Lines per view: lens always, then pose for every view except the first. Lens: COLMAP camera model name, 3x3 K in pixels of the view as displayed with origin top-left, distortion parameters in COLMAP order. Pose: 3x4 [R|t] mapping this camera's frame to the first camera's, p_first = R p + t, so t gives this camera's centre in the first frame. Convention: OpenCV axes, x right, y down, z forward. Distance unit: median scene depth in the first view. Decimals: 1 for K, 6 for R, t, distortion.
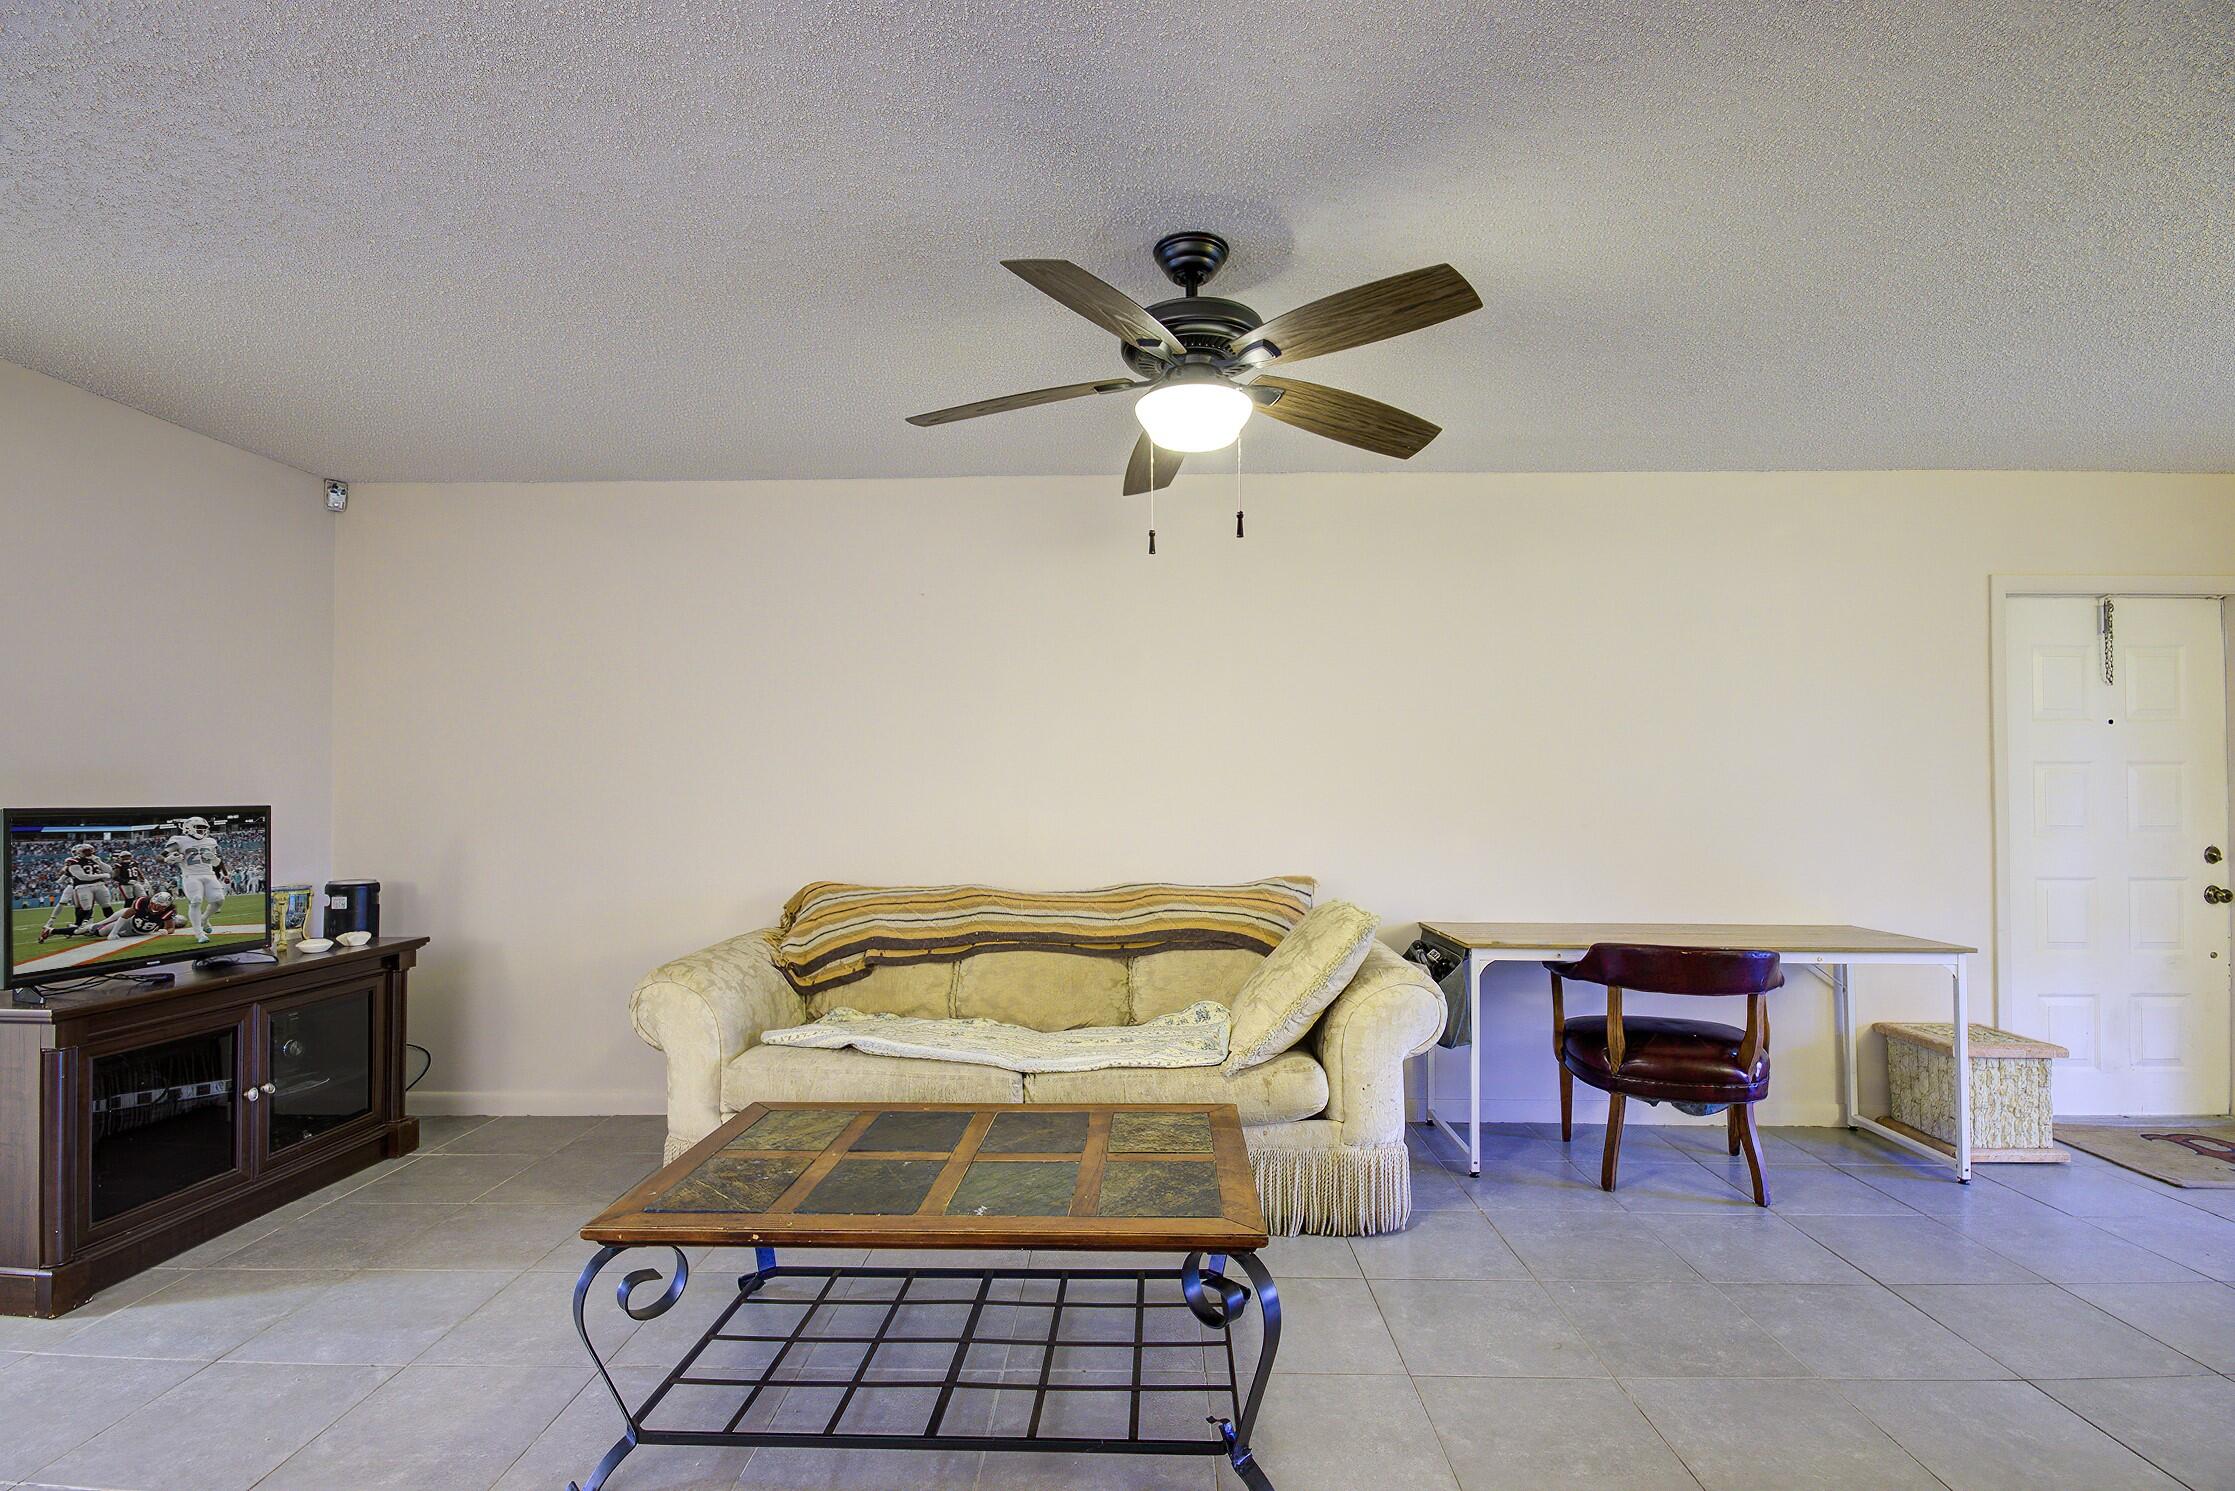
lens RADIAL K [[1047.9, 0, 1125.6], [0, 1047.9, 765.5], [0, 0, 1]] dist [-0.008746, -0.000618]
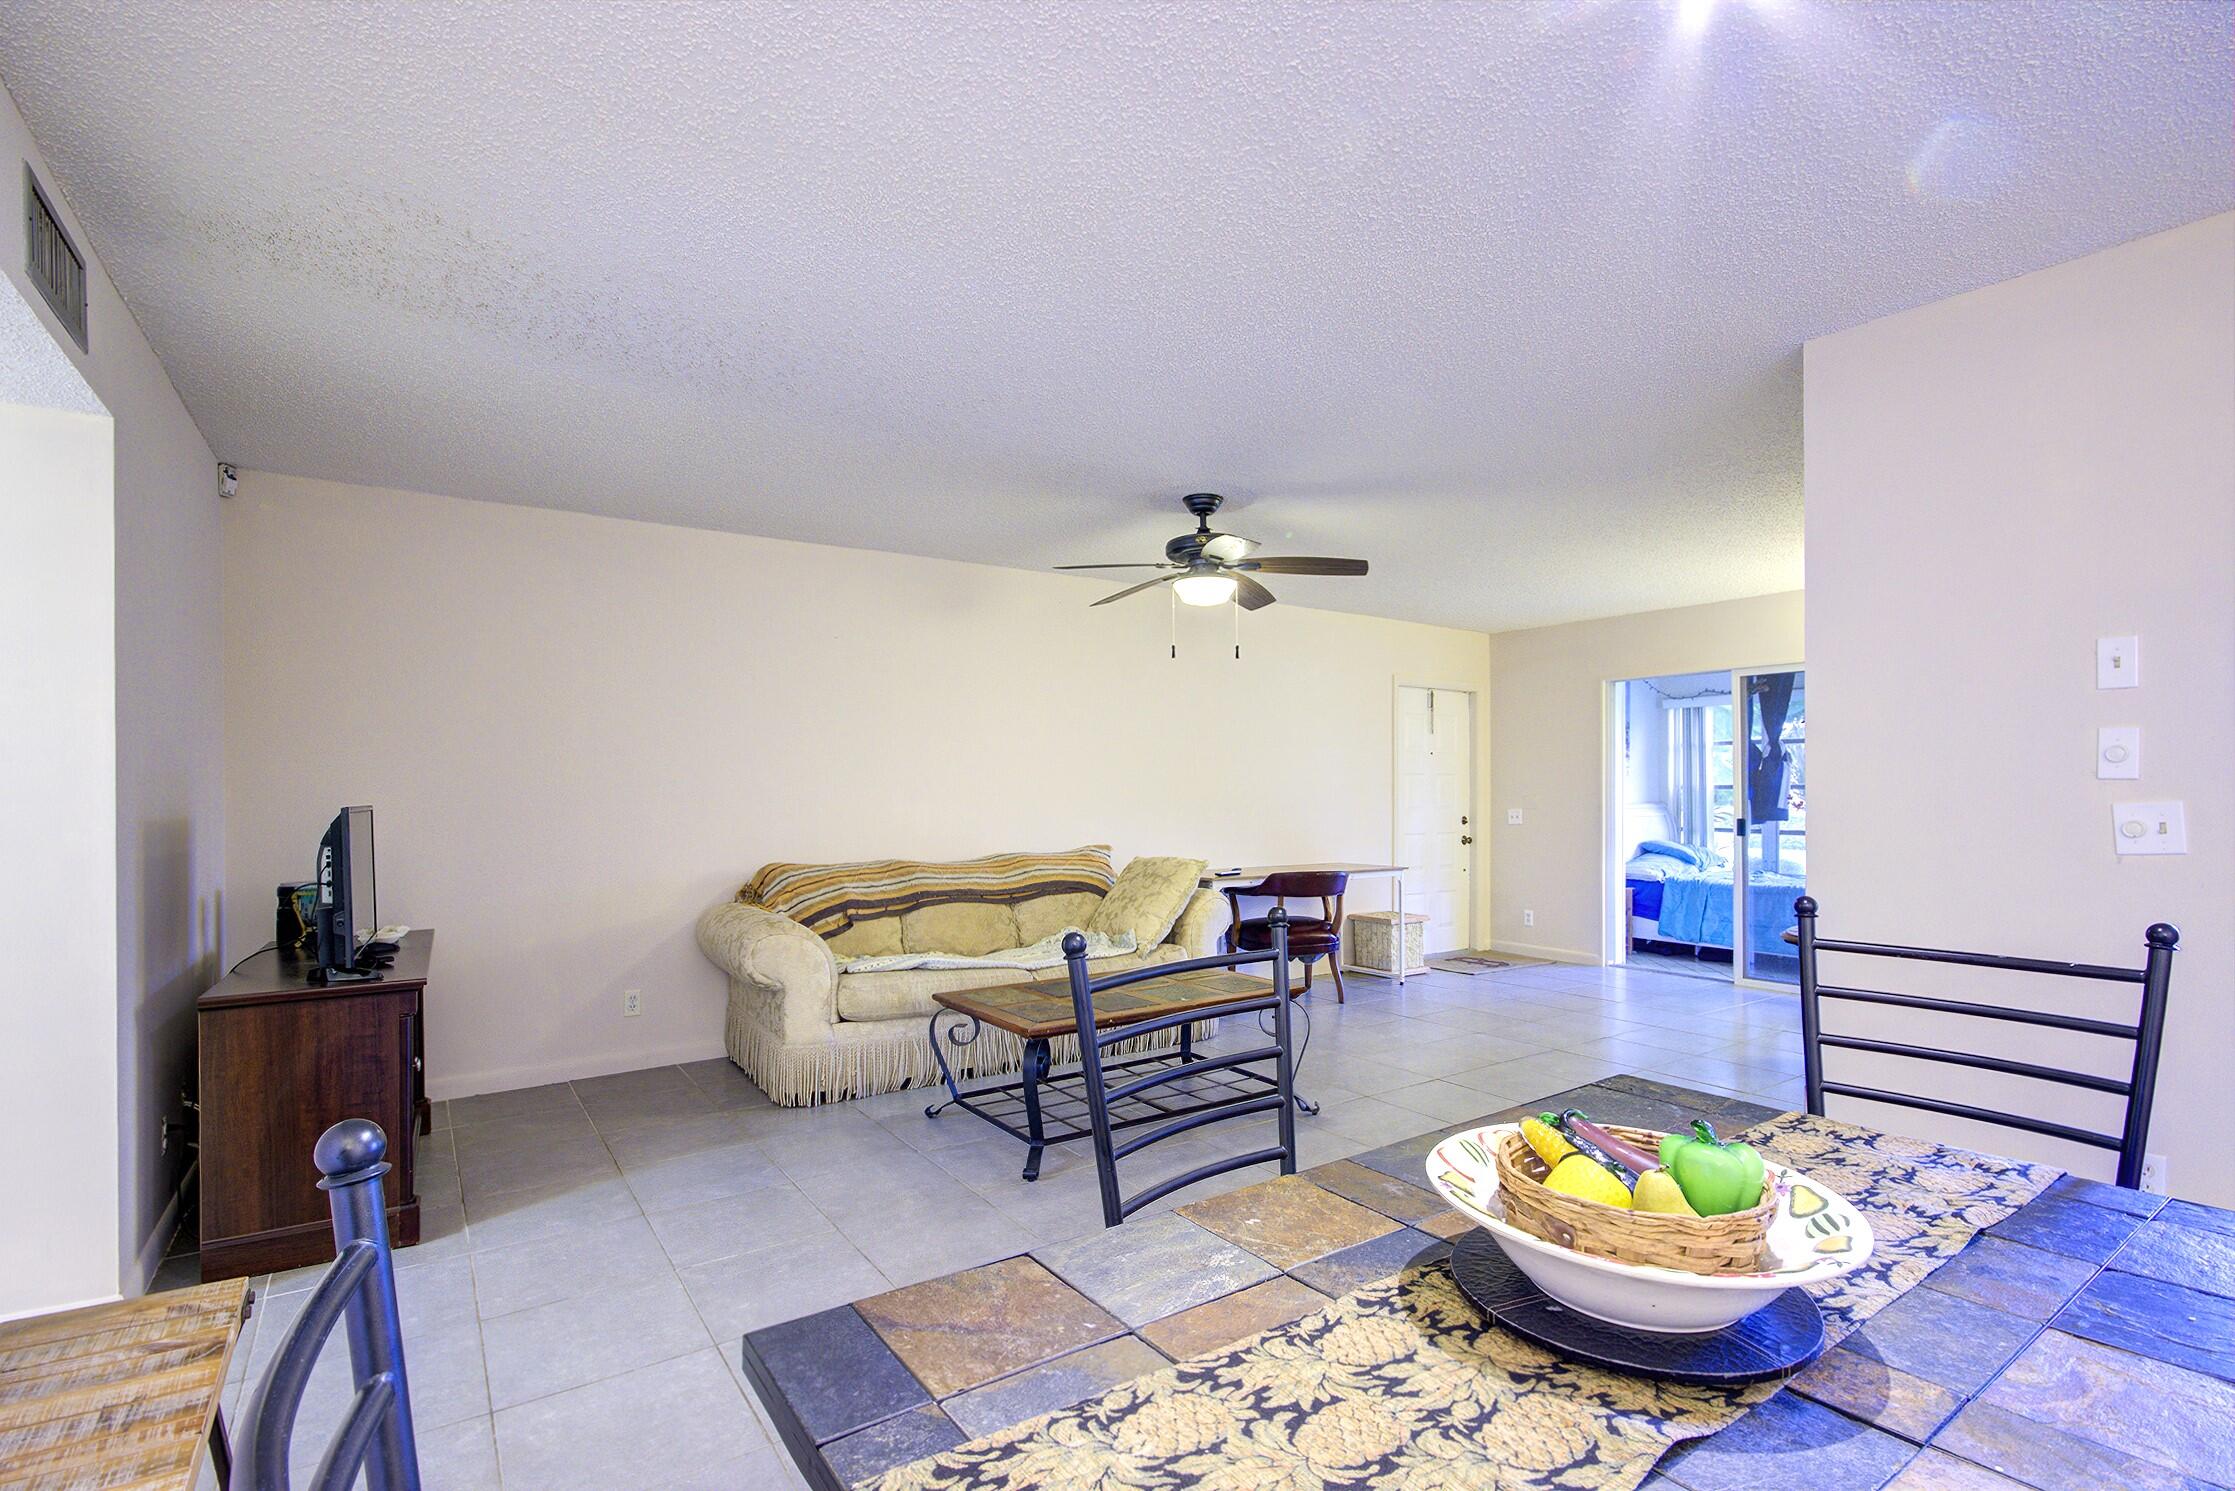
lens RADIAL K [[1062.2, 0, 1121.9], [0, 1062.2, 801.1], [0, 0, 1]] dist [-0.002078, -0.018544]
pose [[0.806753, -0.008947, 0.590821, -0.800171], [-0.010777, 0.999496, 0.029851, -0.006429], [-0.590790, -0.030450, 0.806251, -0.305681]]
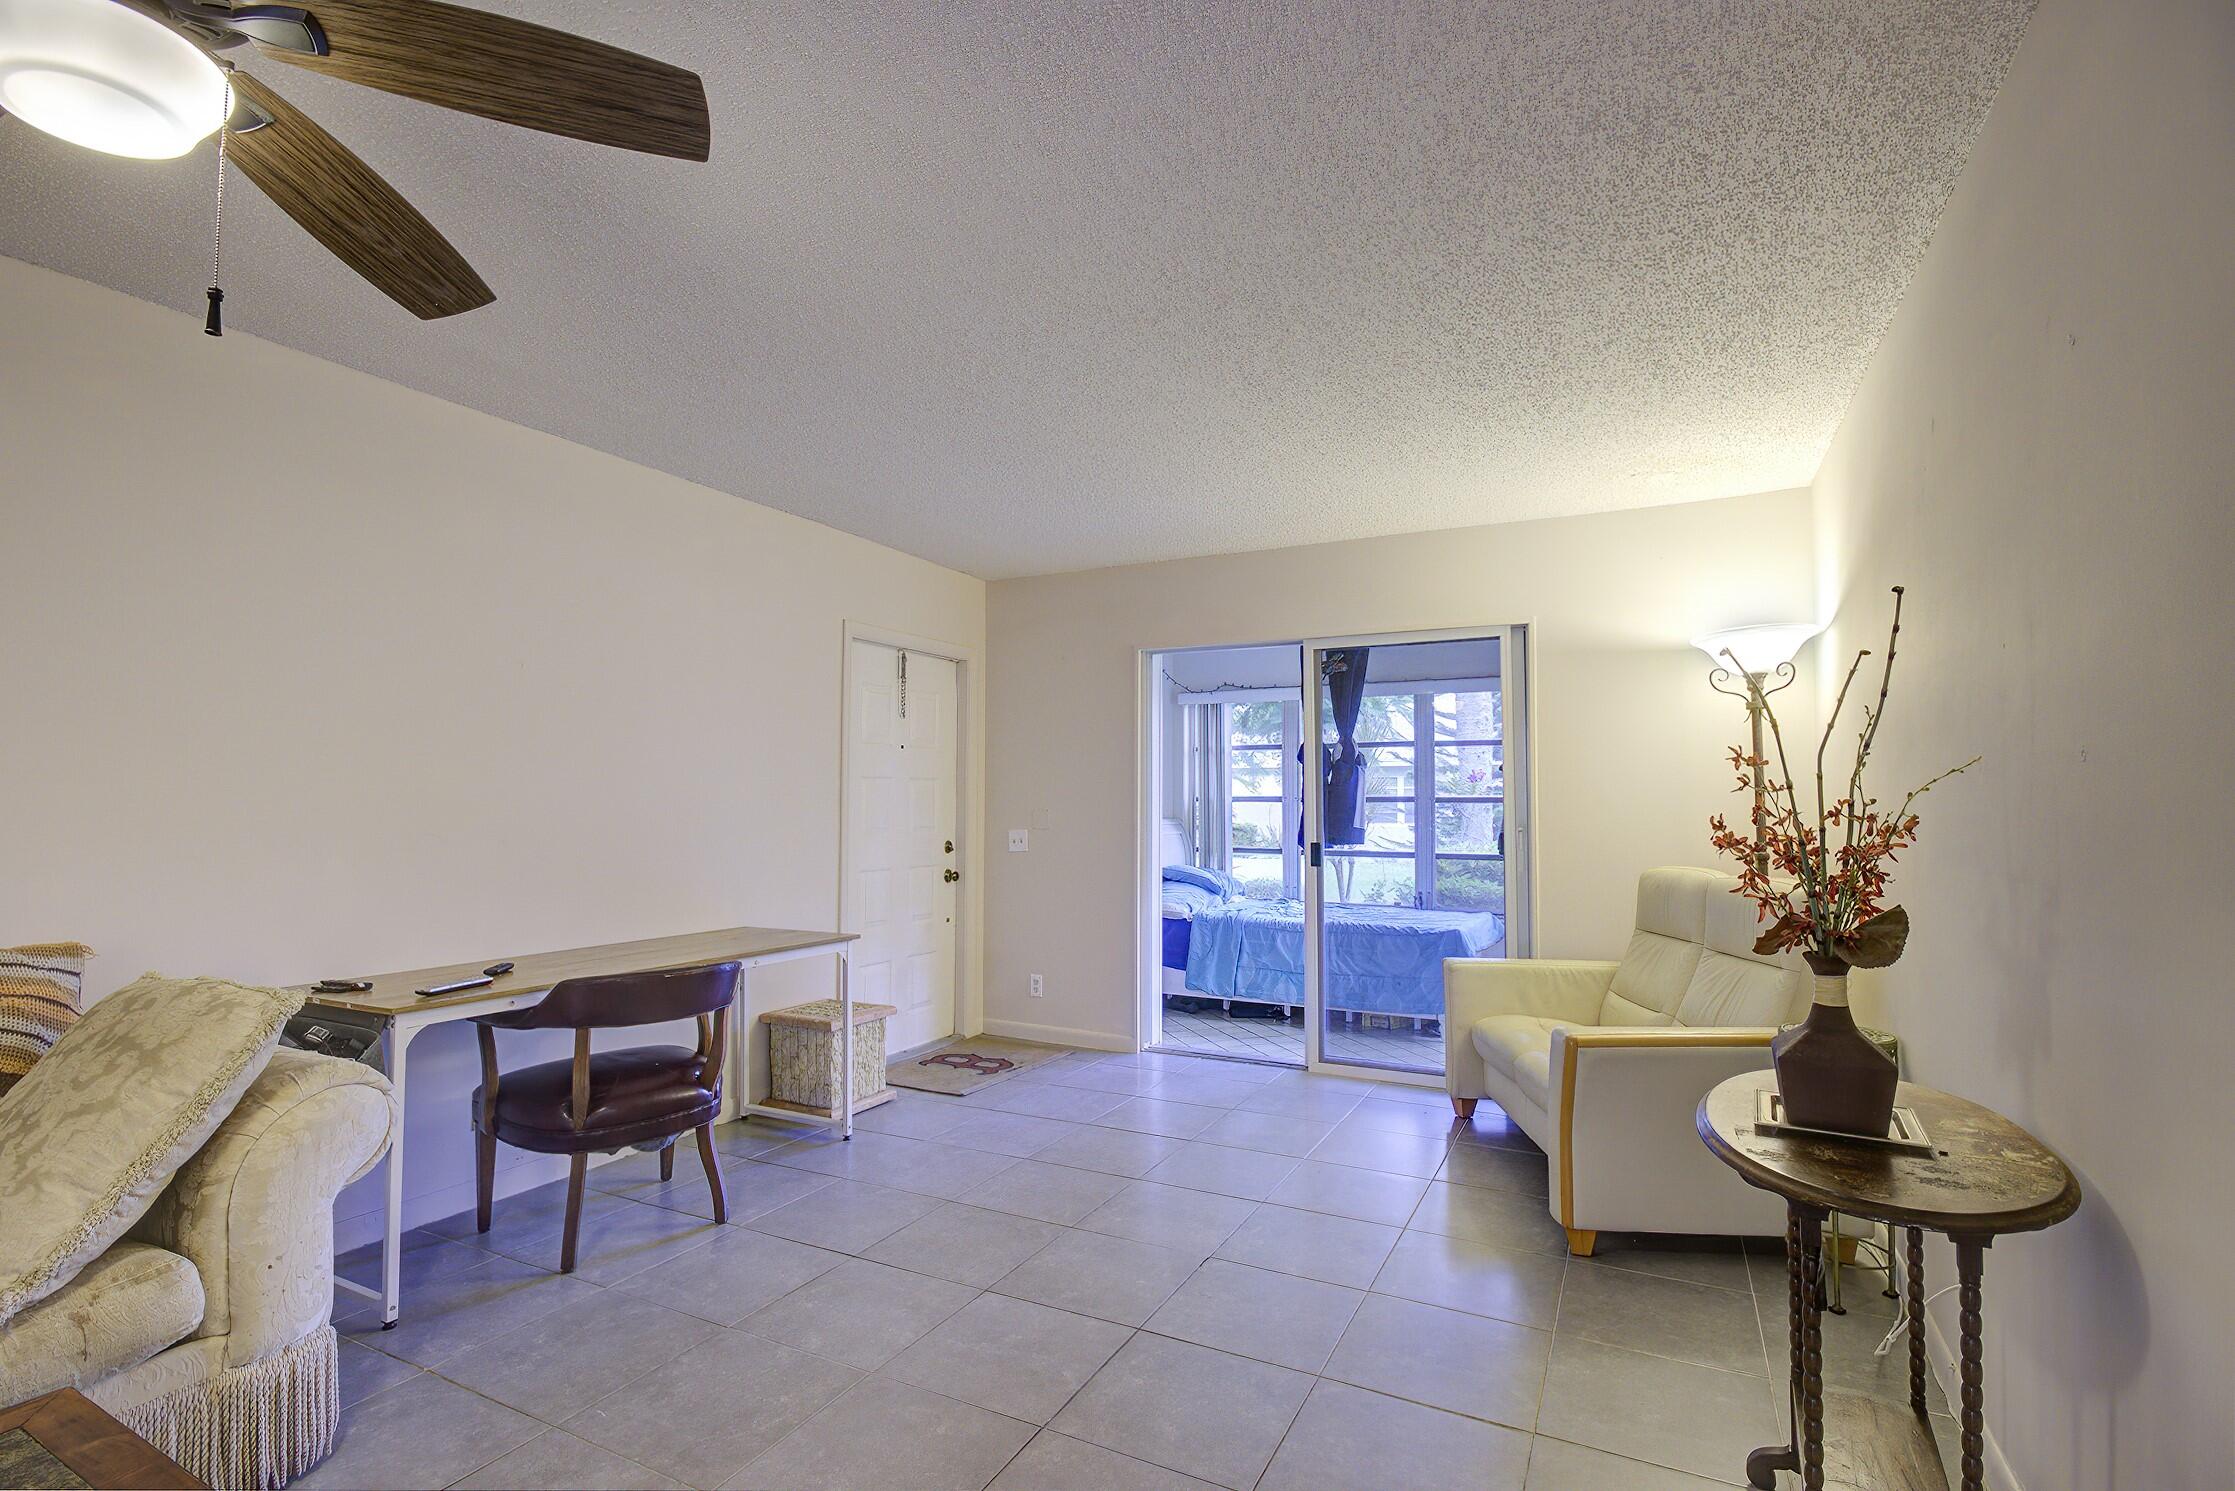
lens RADIAL K [[1030.9, 0, 1120.3], [0, 1030.9, 763.4], [0, 0, 1]] dist [0.008060, -0.010505]
pose [[0.434810, 0.032447, 0.899938, -0.104171], [-0.022136, 0.999434, -0.025340, 0.005441], [-0.900250, -0.008903, 0.435282, 0.221475]]
